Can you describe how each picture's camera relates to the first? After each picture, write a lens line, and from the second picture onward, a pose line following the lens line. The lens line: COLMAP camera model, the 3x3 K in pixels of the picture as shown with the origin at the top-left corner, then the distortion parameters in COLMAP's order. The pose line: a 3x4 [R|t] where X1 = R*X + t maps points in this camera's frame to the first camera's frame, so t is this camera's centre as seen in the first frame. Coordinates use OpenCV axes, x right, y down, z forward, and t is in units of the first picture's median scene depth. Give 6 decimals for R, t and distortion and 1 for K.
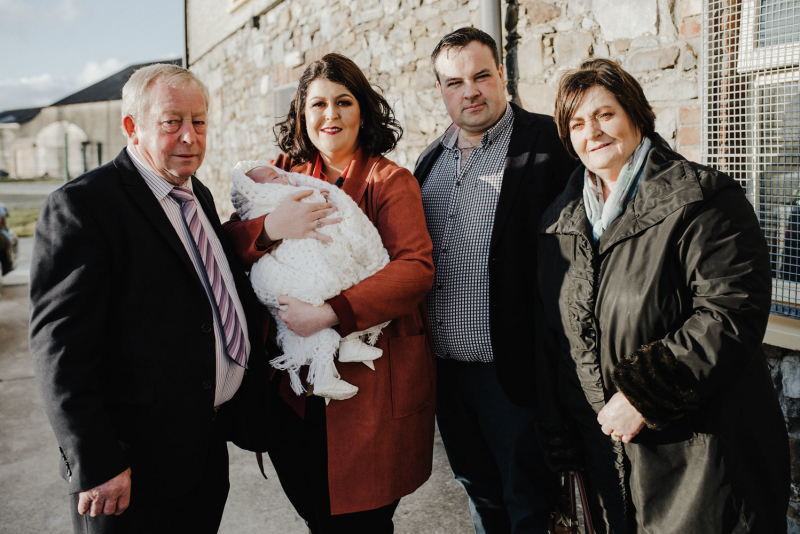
lens RADIAL K [[801.1, 0, 400.0], [0, 801.1, 267.0], [0, 0, 1]] dist [0.011821, 0.015254]
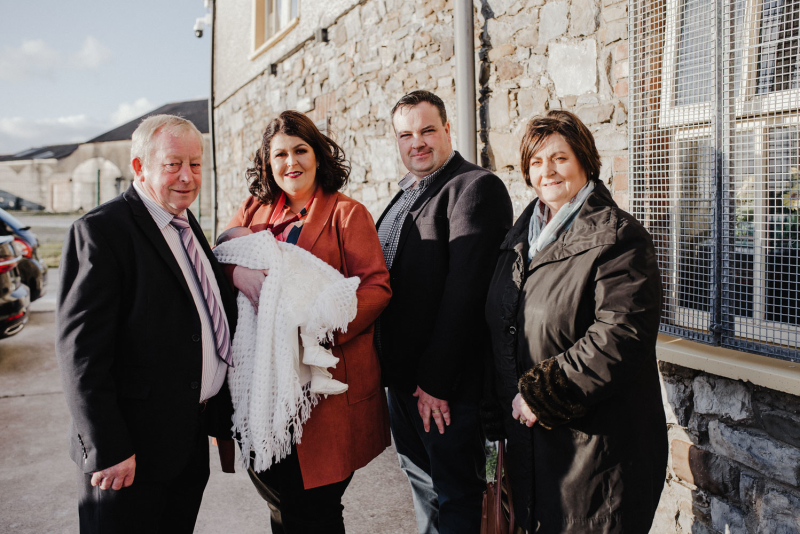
lens RADIAL K [[847.1, 0, 400.0], [0, 847.1, 267.0], [0, 0, 1]] dist [0.055012, -0.000869]
pose [[0.998022, 0.018238, -0.060154, 0.102560], [-0.021391, 0.998408, -0.052200, 0.022028], [0.059106, 0.053383, 0.996823, -0.175963]]
